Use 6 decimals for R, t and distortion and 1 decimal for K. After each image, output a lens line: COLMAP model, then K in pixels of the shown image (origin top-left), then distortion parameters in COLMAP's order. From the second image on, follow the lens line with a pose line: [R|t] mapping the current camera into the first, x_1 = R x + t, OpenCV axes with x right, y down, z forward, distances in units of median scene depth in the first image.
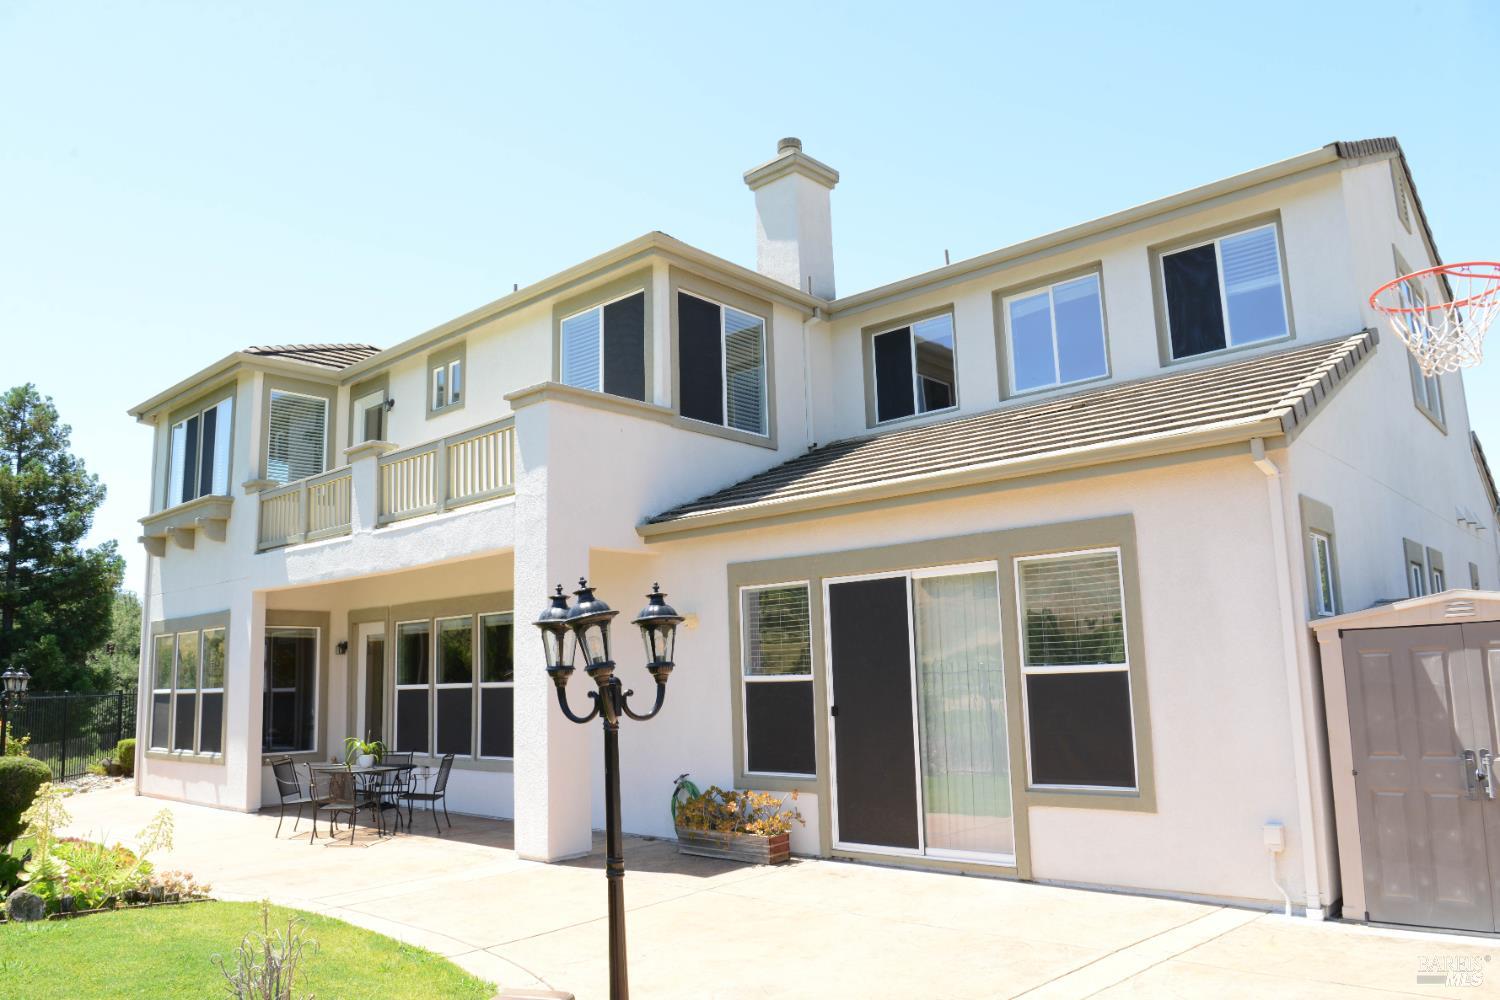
lens RADIAL K [[1083.4, 0, 750.0], [0, 1083.4, 500.0], [0, 0, 1]] dist [-0.063410, 0.007194]
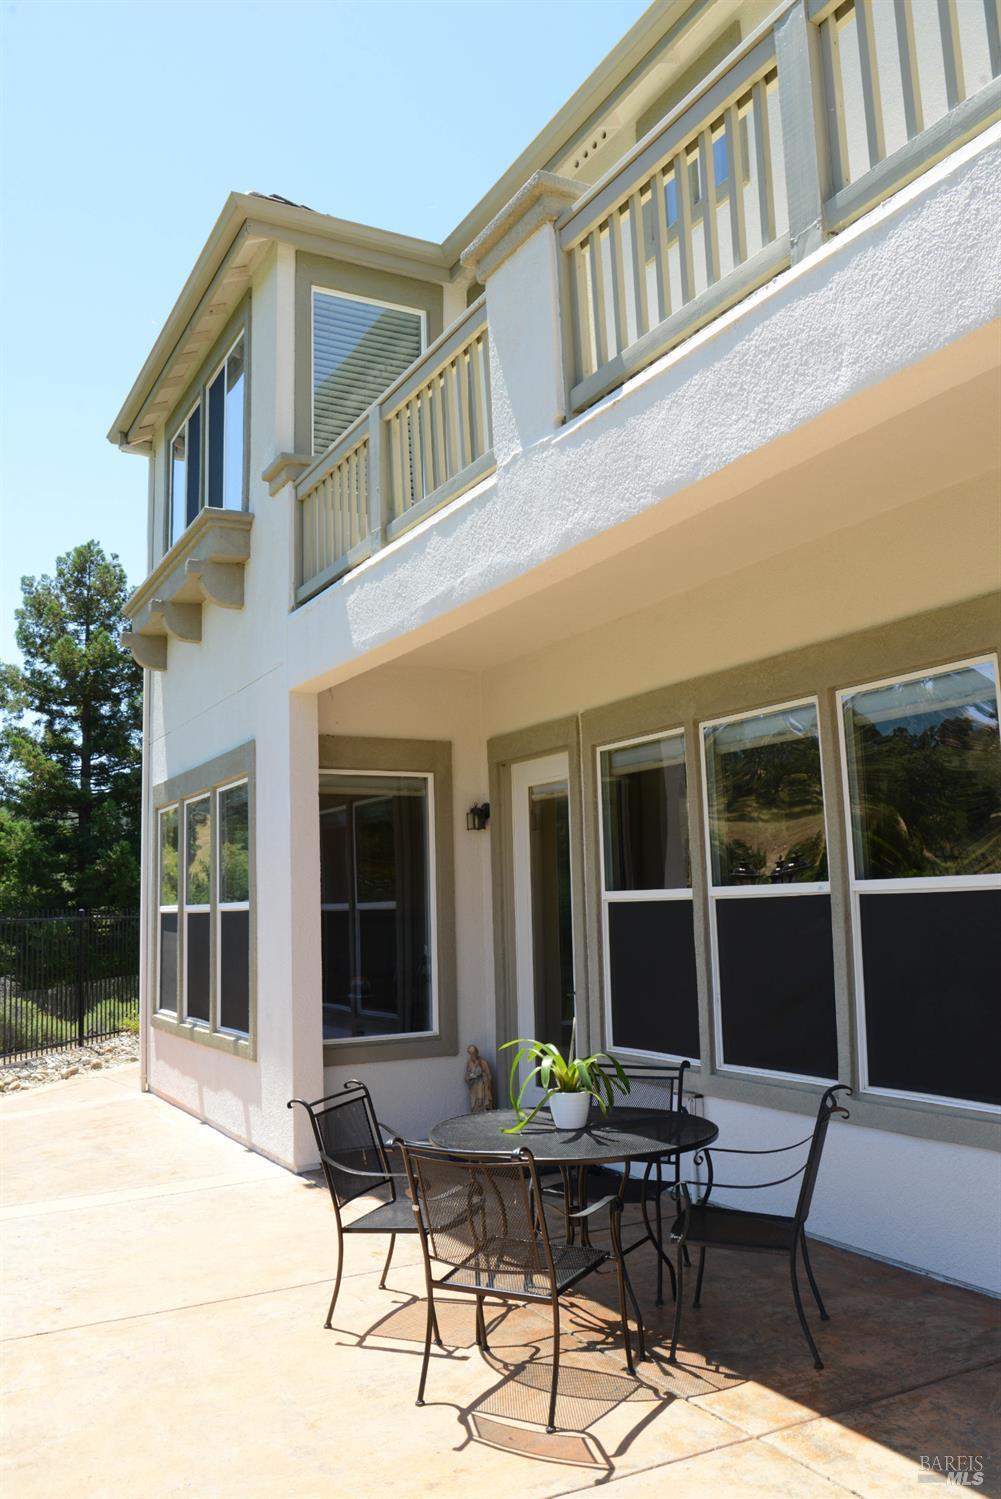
lens RADIAL K [[1191.9, 0, 500.5], [0, 1191.9, 749.5], [0, 0, 1]] dist [-0.051305, -0.001055]
pose [[0.944458, -0.038075, -0.326420, -0.202245], [0.051237, 0.998180, 0.031815, 0.094077], [0.324614, -0.046773, 0.944689, 0.516545]]
